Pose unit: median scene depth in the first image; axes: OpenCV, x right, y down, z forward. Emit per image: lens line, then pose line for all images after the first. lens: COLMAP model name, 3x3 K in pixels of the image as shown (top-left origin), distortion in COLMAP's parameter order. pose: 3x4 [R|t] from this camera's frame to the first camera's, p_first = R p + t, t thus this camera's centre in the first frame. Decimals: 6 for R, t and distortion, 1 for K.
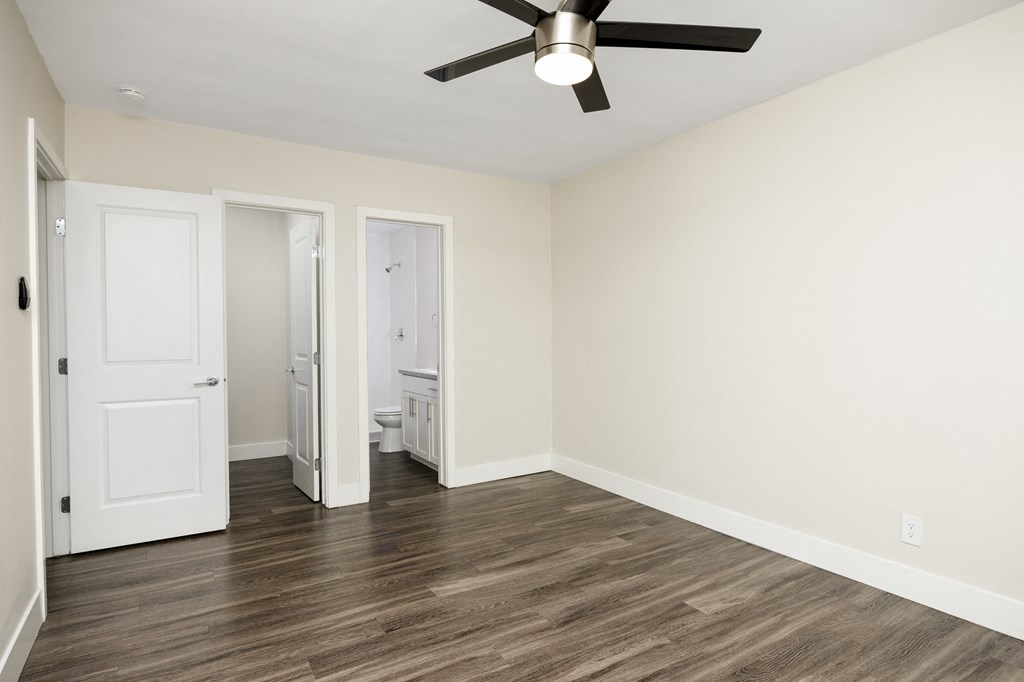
lens RADIAL K [[564.5, 0, 513.5], [0, 564.5, 337.8], [0, 0, 1]] dist [0.004114, 0.001307]
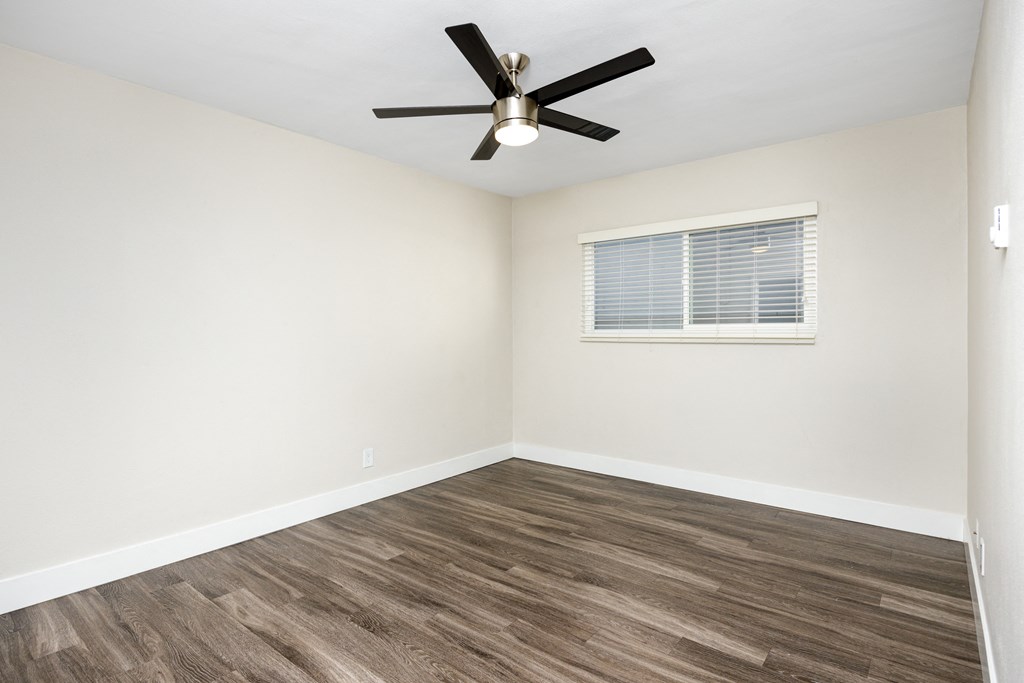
lens RADIAL K [[515.8, 0, 514.0], [0, 515.8, 340.1], [0, 0, 1]] dist [-0.003770, -0.000868]
pose [[-0.339369, -0.008749, 0.940613, -0.775067], [0.016435, 0.999749, 0.015229, -0.011788], [-0.940510, 0.020628, -0.339140, 1.049737]]
